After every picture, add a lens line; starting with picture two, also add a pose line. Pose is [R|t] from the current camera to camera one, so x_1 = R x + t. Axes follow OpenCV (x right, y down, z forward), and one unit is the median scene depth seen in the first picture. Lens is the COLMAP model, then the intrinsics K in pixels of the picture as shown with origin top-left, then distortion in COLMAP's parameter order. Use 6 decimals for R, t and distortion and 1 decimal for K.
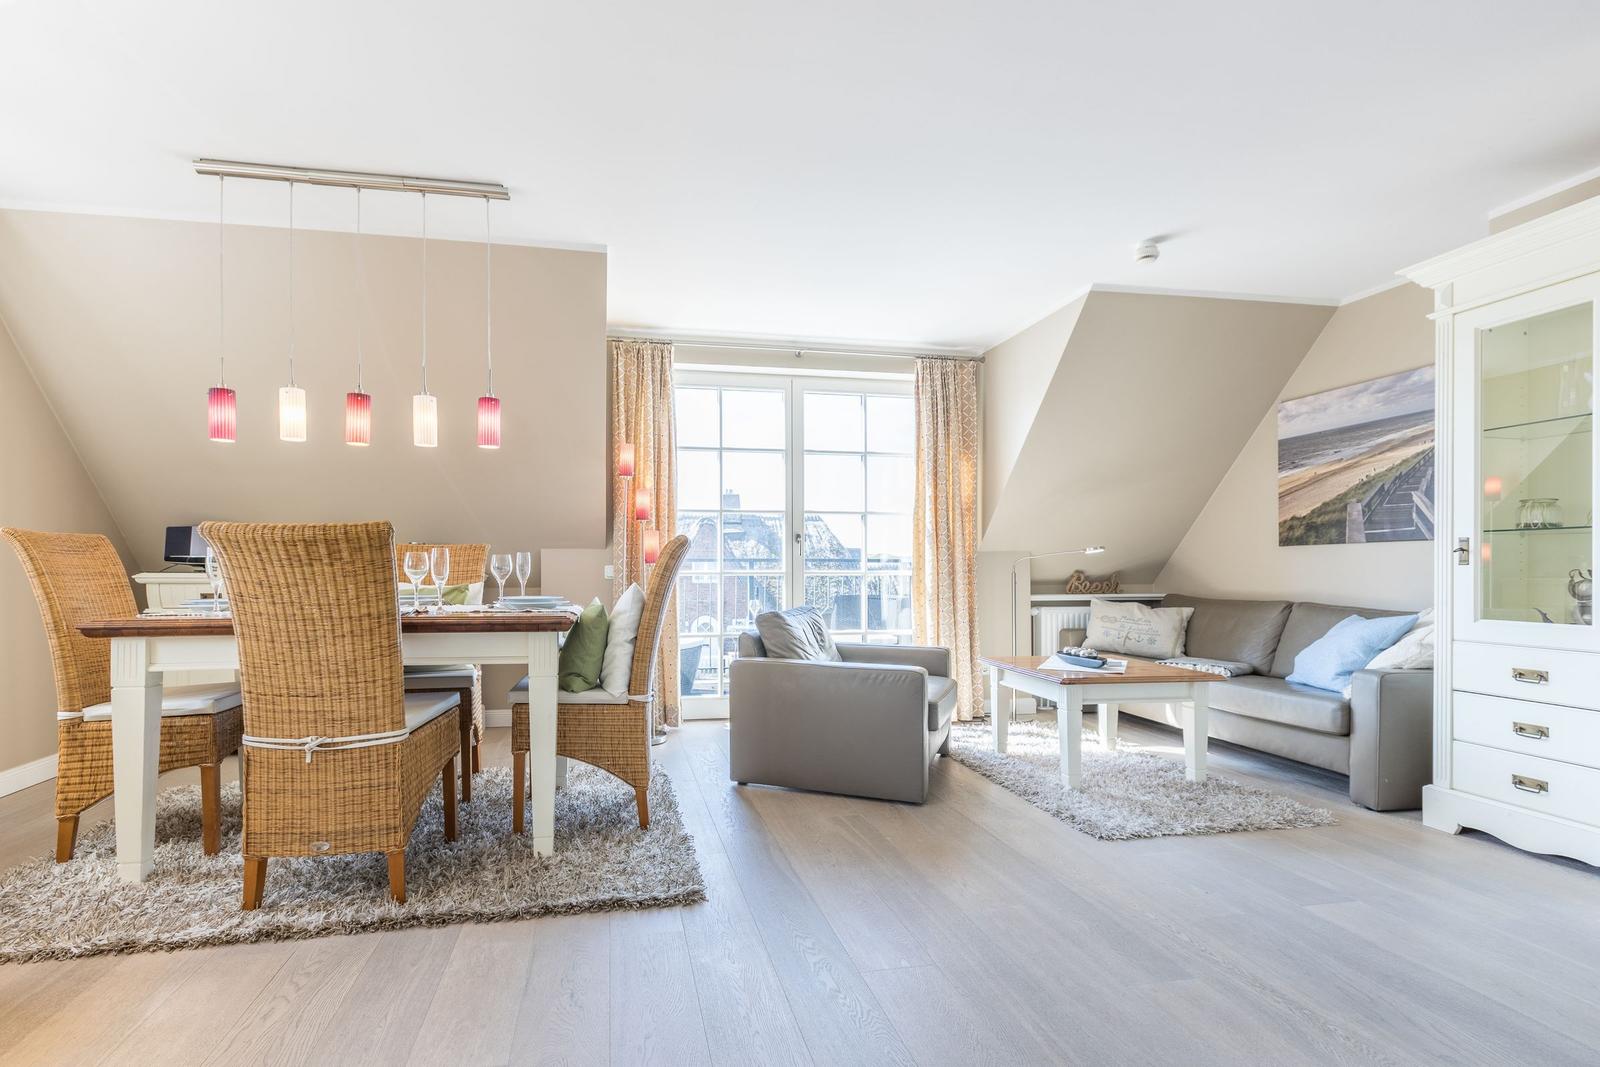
lens RADIAL K [[727.6, 0, 749.5], [0, 727.6, 545.8], [0, 0, 1]] dist [0.002622, 0.000665]
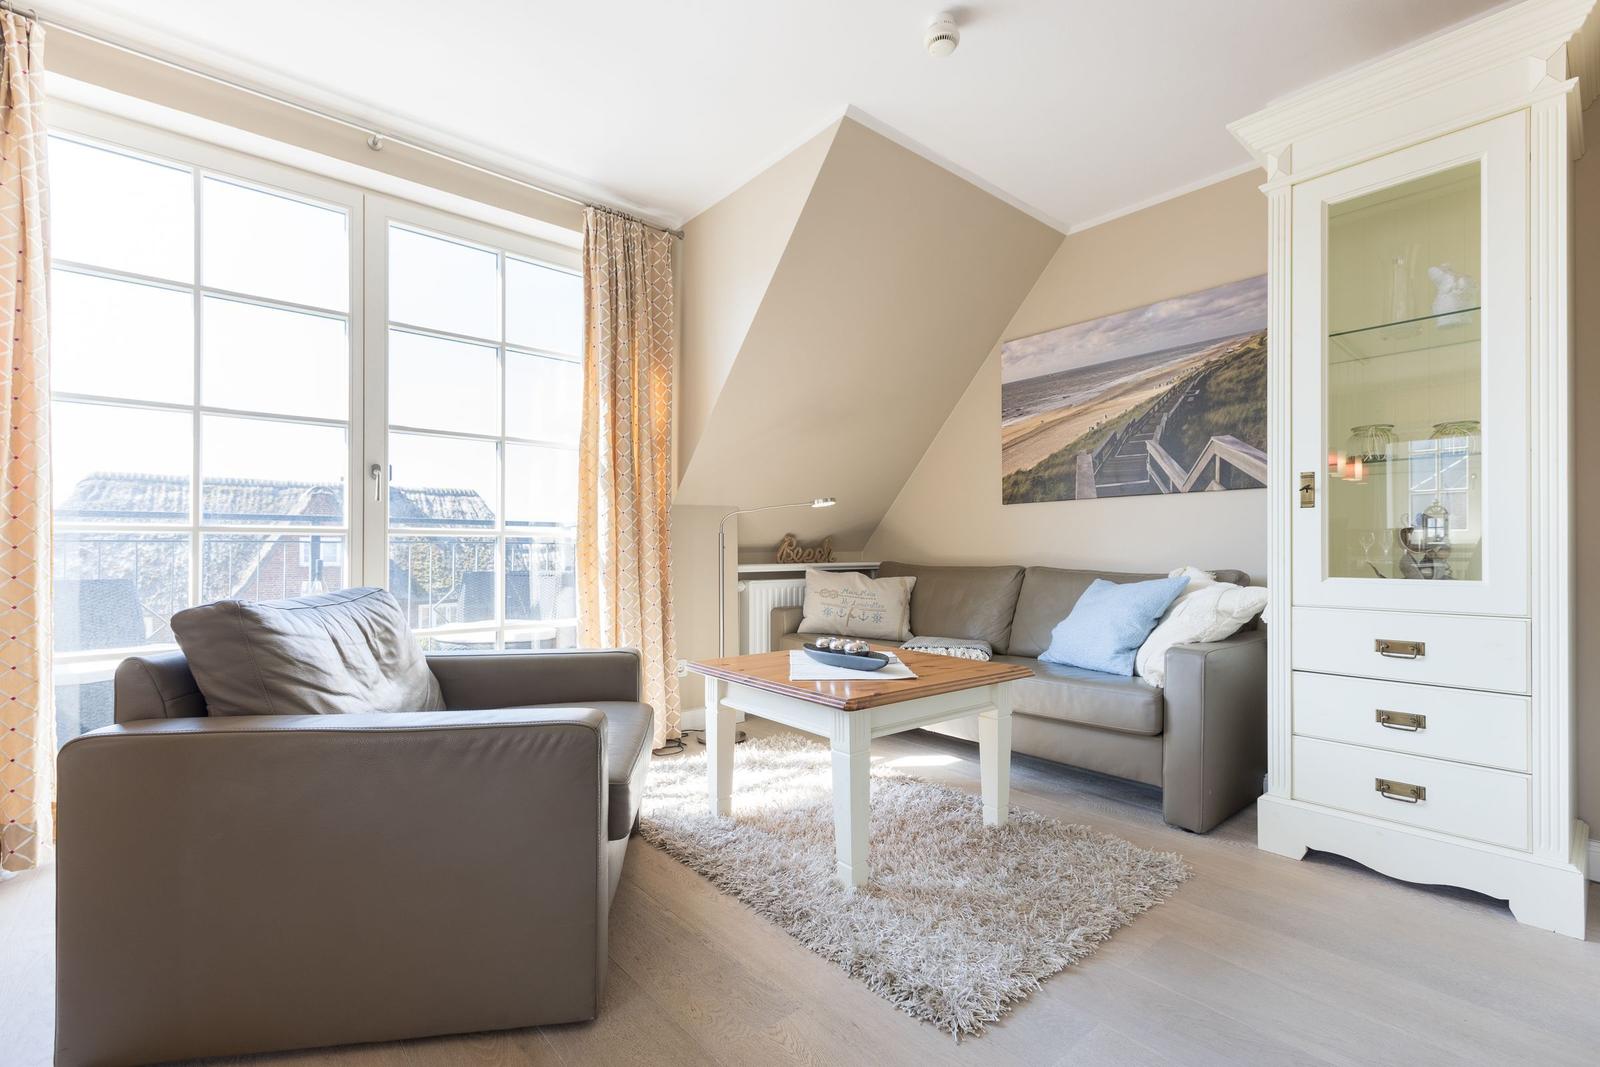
lens RADIAL K [[709.0, 0, 799.2], [0, 709.0, 547.7], [0, 0, 1]] dist [0.001097, 0.000136]
pose [[0.867353, -0.000752, 0.497693, 0.091336], [-0.013324, 0.999605, 0.024729, 0.037212], [-0.497515, -0.028080, 0.867001, 0.400308]]
